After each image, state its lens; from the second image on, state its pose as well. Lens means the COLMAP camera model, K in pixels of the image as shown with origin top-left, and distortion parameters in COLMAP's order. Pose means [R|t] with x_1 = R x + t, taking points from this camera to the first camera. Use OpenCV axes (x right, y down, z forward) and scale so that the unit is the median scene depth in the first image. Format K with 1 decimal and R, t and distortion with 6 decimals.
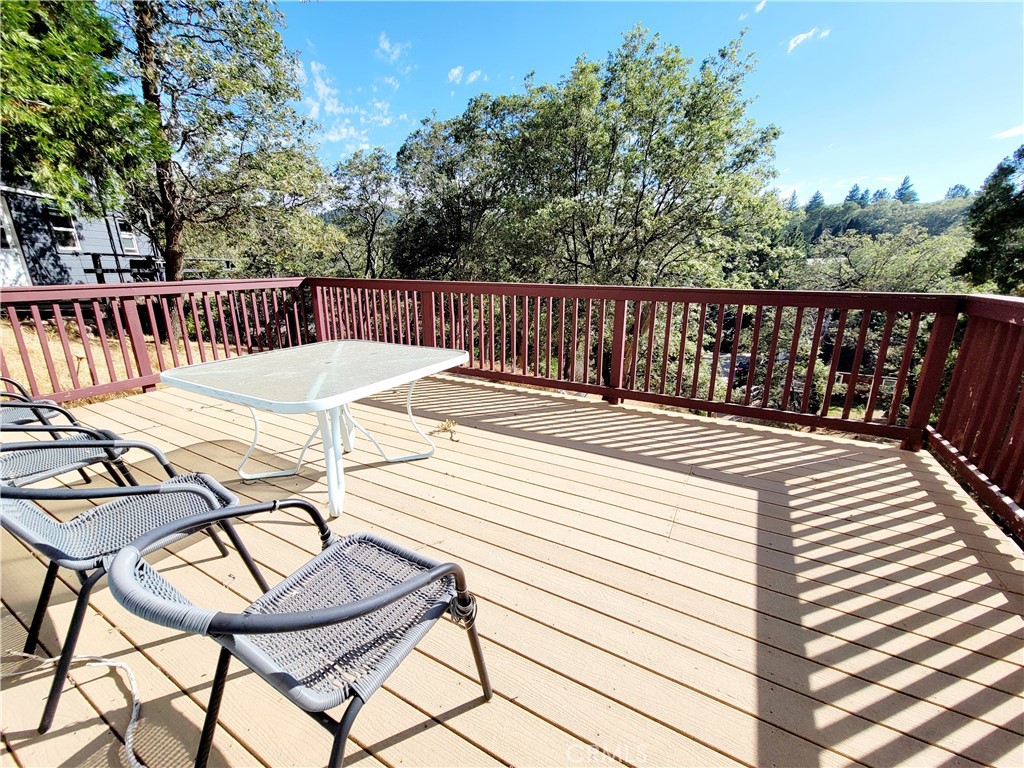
lens RADIAL K [[416.5, 0, 512.0], [0, 416.5, 384.0], [0, 0, 1]] dist [0.000725, -0.000391]
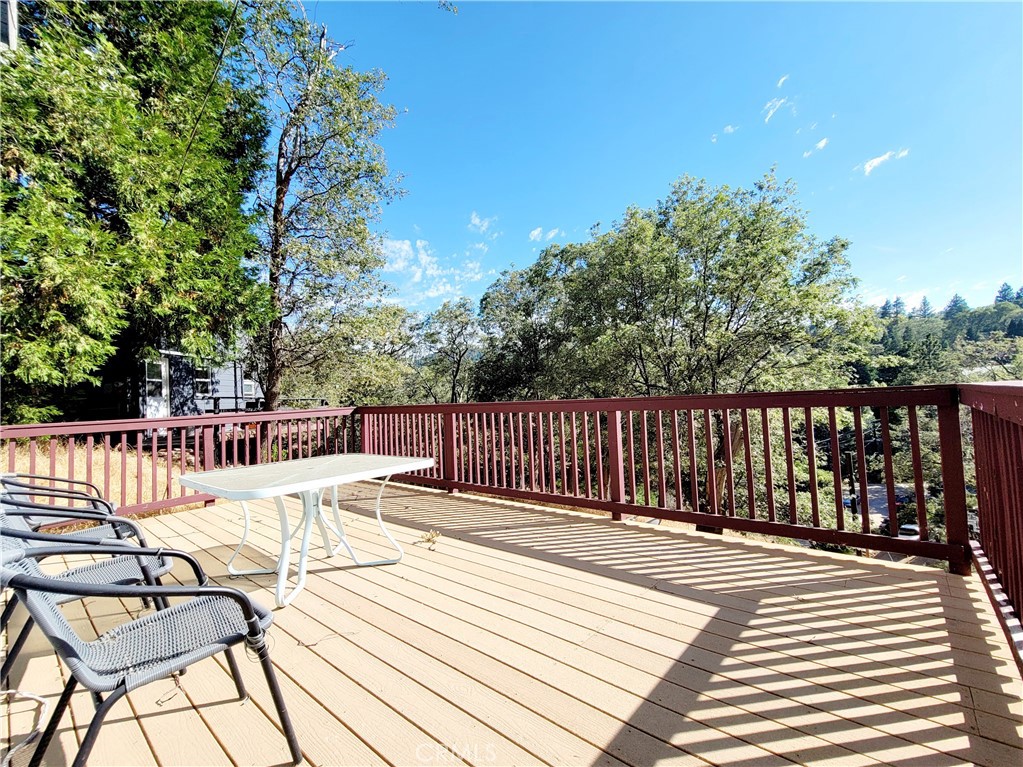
lens RADIAL K [[439.9, 0, 511.5], [0, 439.9, 383.5], [0, 0, 1]] dist [-0.002008, -0.000514]
pose [[0.976101, -0.055456, -0.210121, 0.132867], [-0.010775, 0.953352, -0.301668, 0.031513], [0.217049, 0.296723, 0.929971, -0.030624]]
